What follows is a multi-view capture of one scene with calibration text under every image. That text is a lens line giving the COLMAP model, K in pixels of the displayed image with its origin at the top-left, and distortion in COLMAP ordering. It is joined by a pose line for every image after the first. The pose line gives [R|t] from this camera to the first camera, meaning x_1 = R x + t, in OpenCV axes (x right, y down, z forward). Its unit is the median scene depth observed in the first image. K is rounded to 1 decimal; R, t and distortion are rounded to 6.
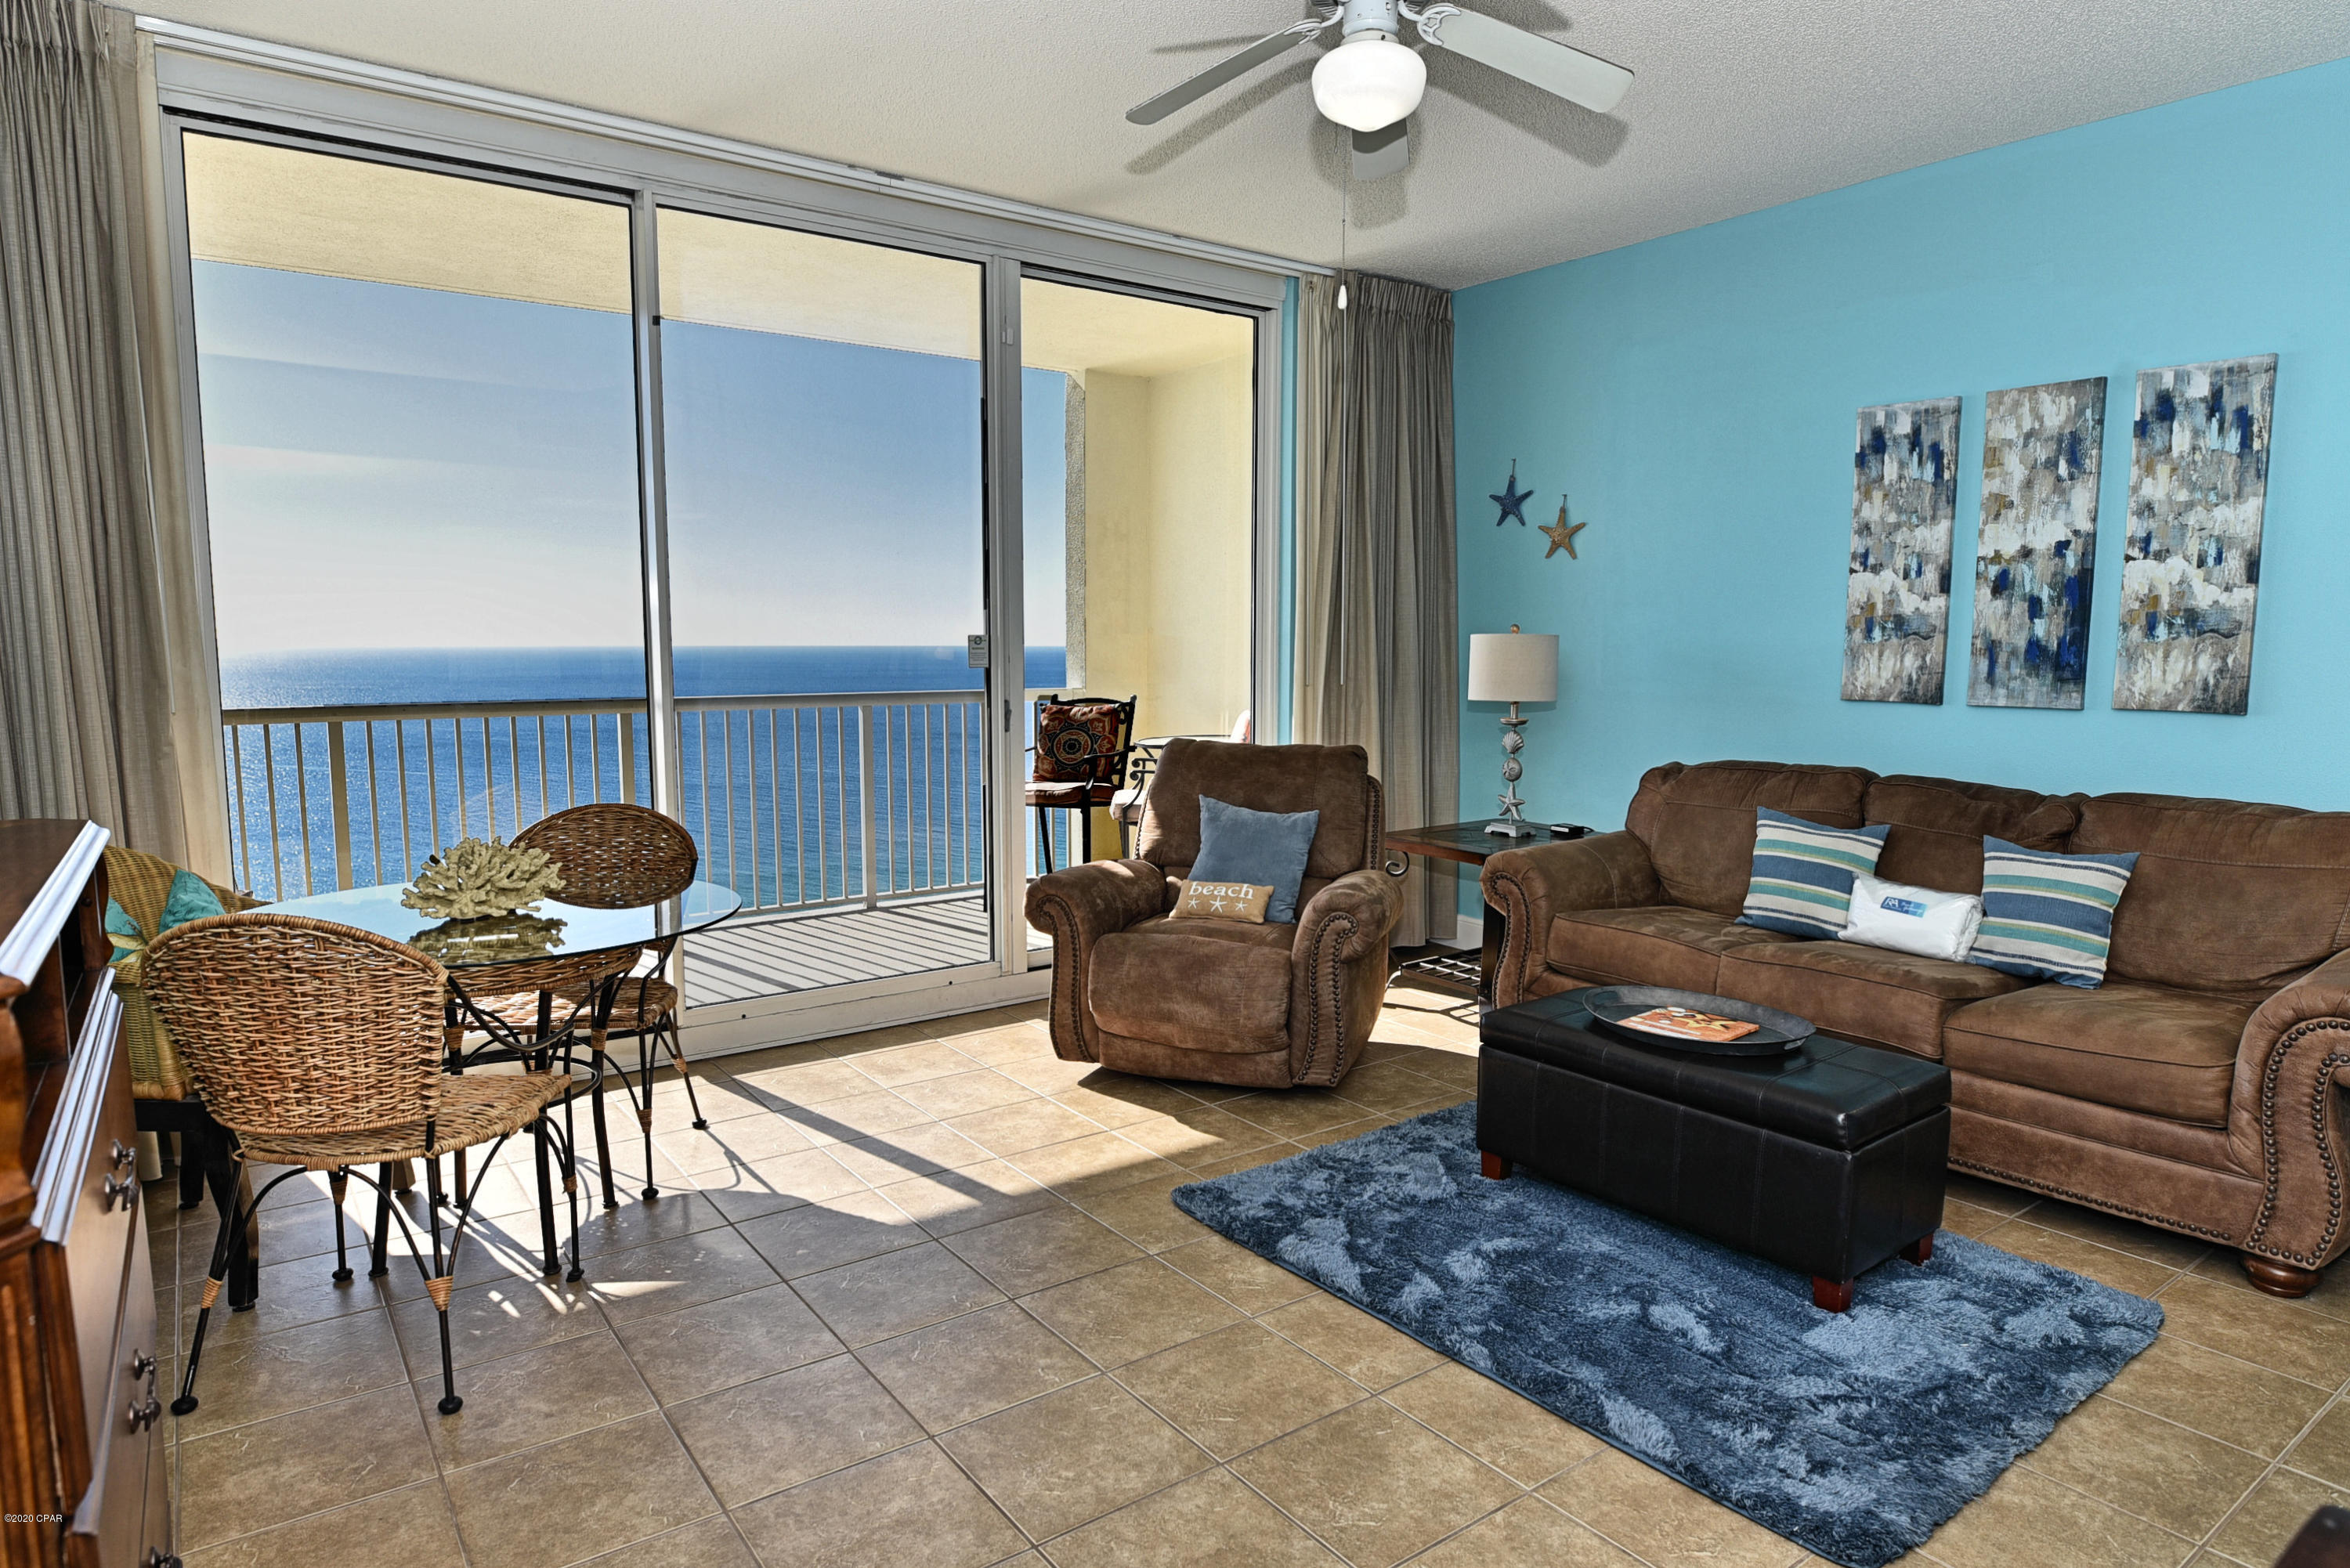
lens RADIAL K [[1353.2, 0, 1181.4], [0, 1353.2, 790.3], [0, 0, 1]] dist [-0.021911, -0.000951]
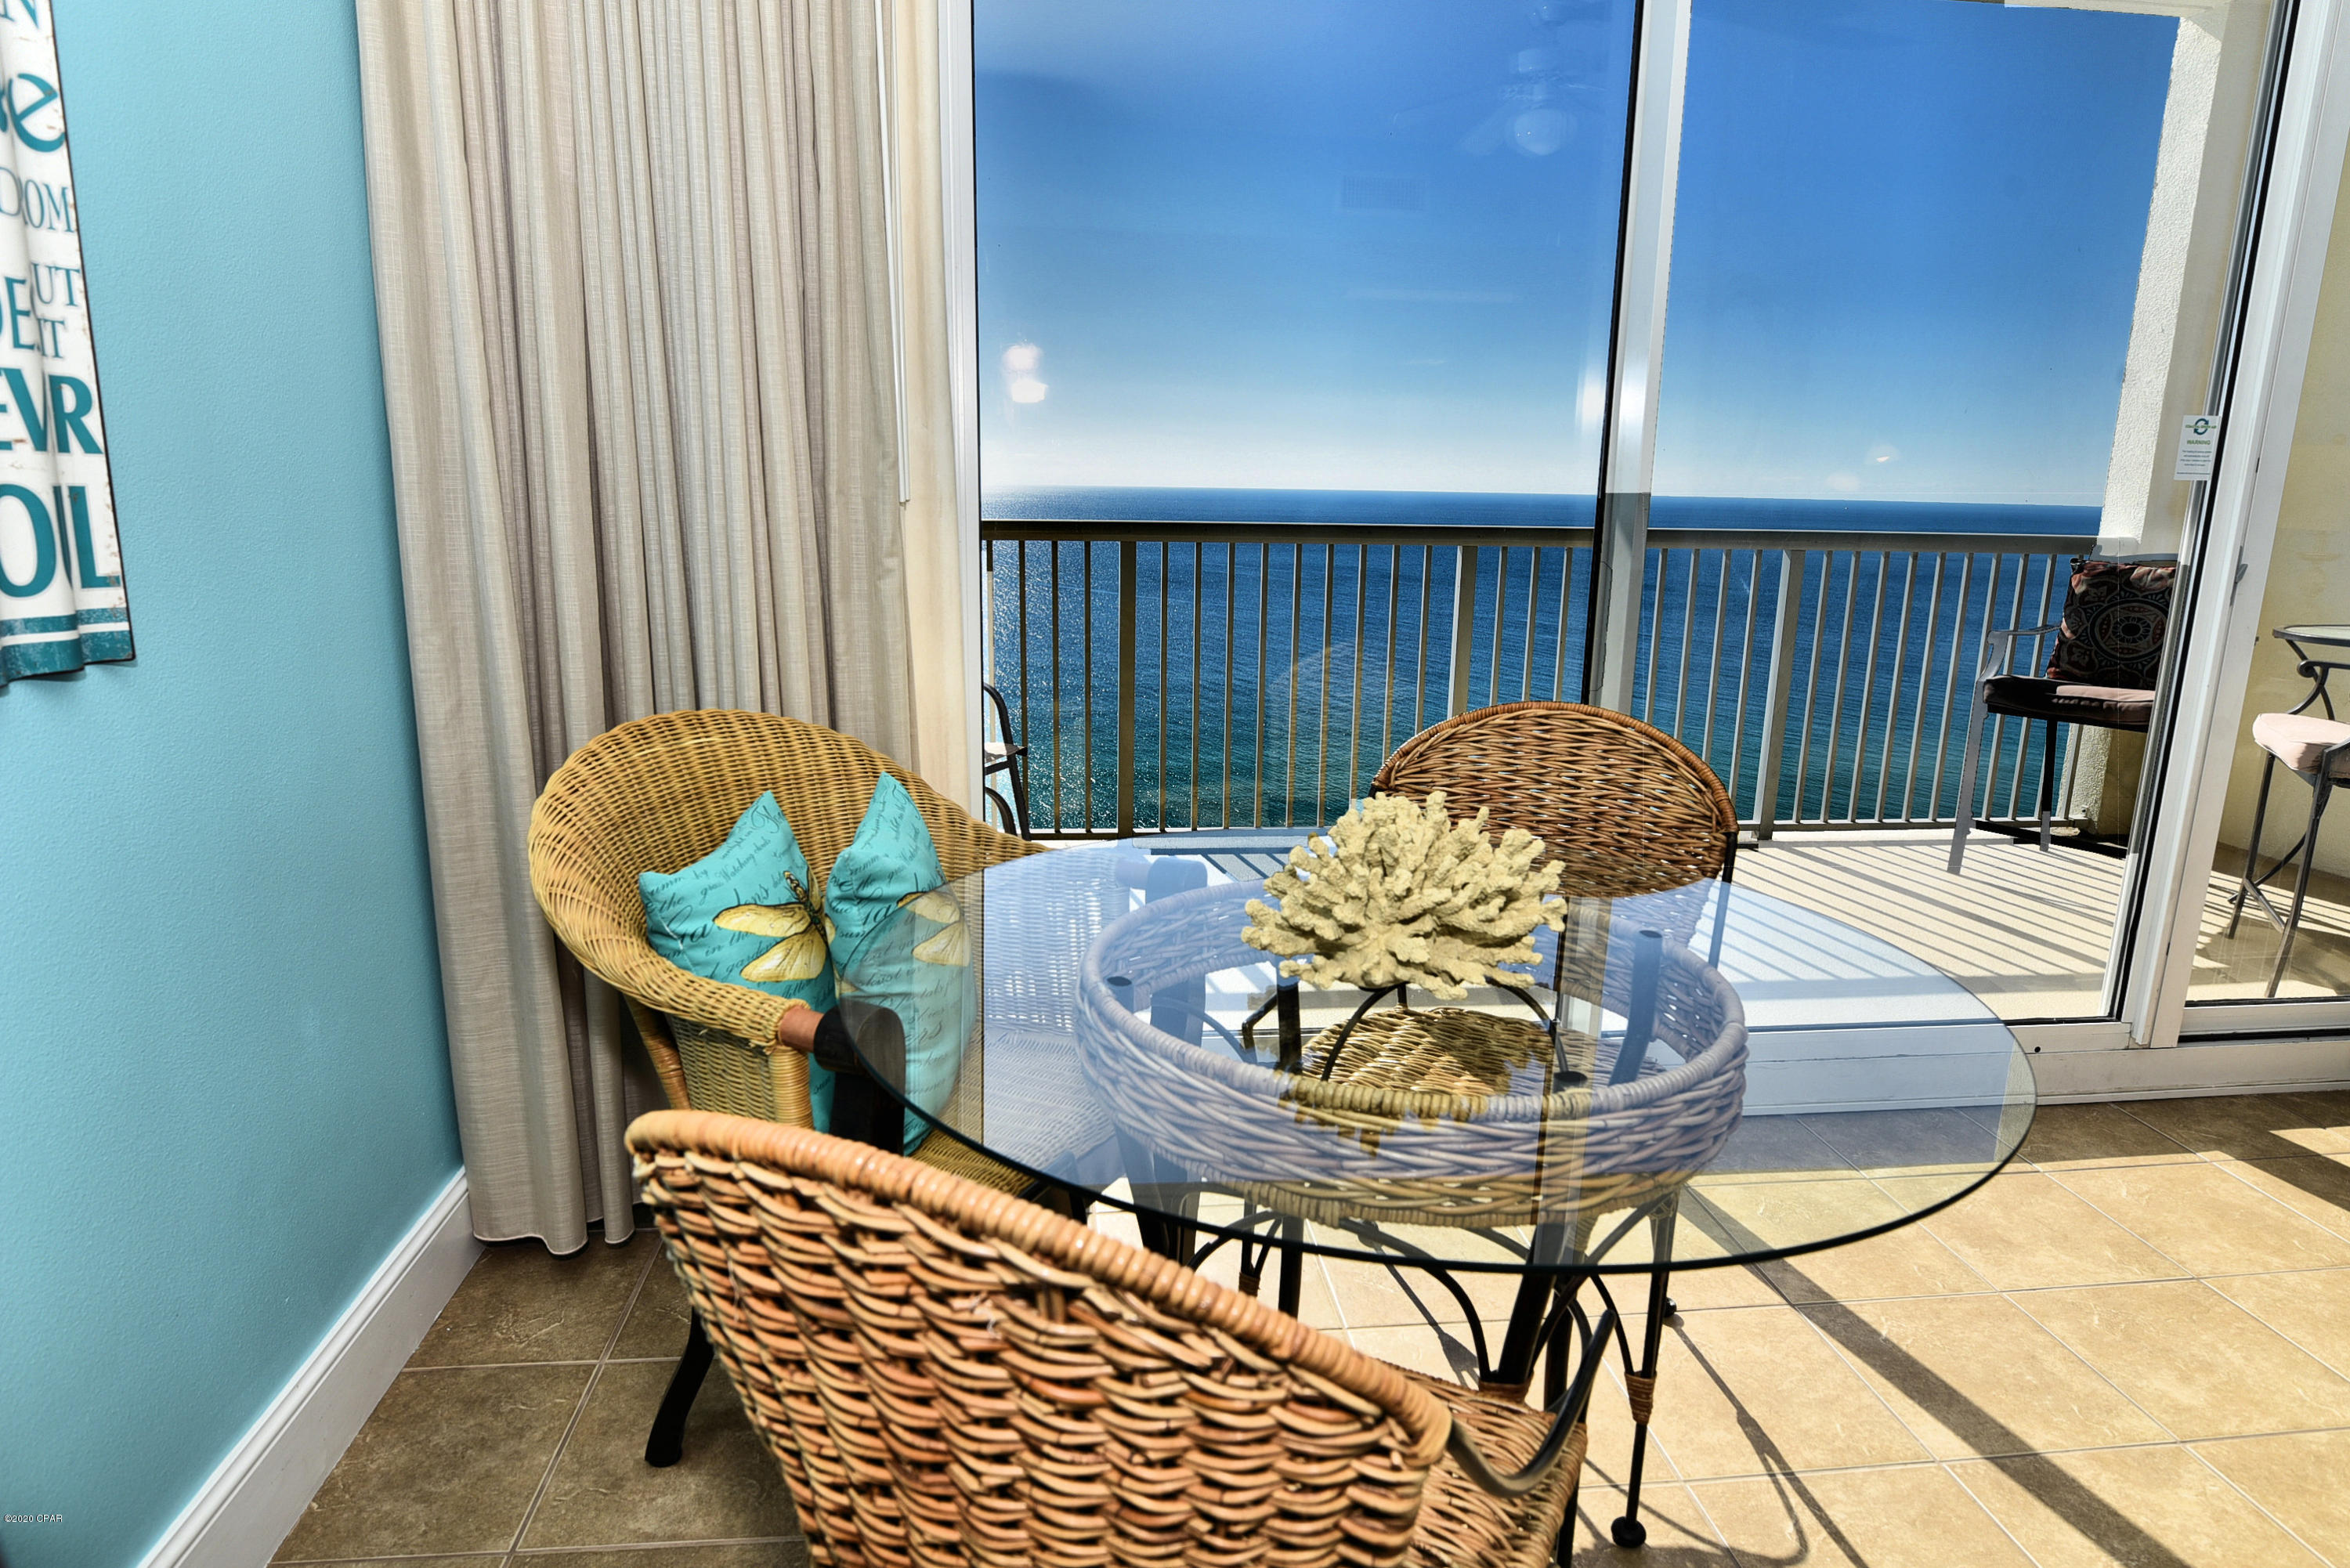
lens RADIAL K [[1353.2, 0, 1183.6], [0, 1353.2, 792.1], [0, 0, 1]] dist [-0.021911, -0.000951]
pose [[0.866993, 0.123101, -0.482875, -0.278901], [-0.069115, 0.989347, 0.128123, -0.012851], [0.493503, -0.077707, 0.866265, 0.437349]]
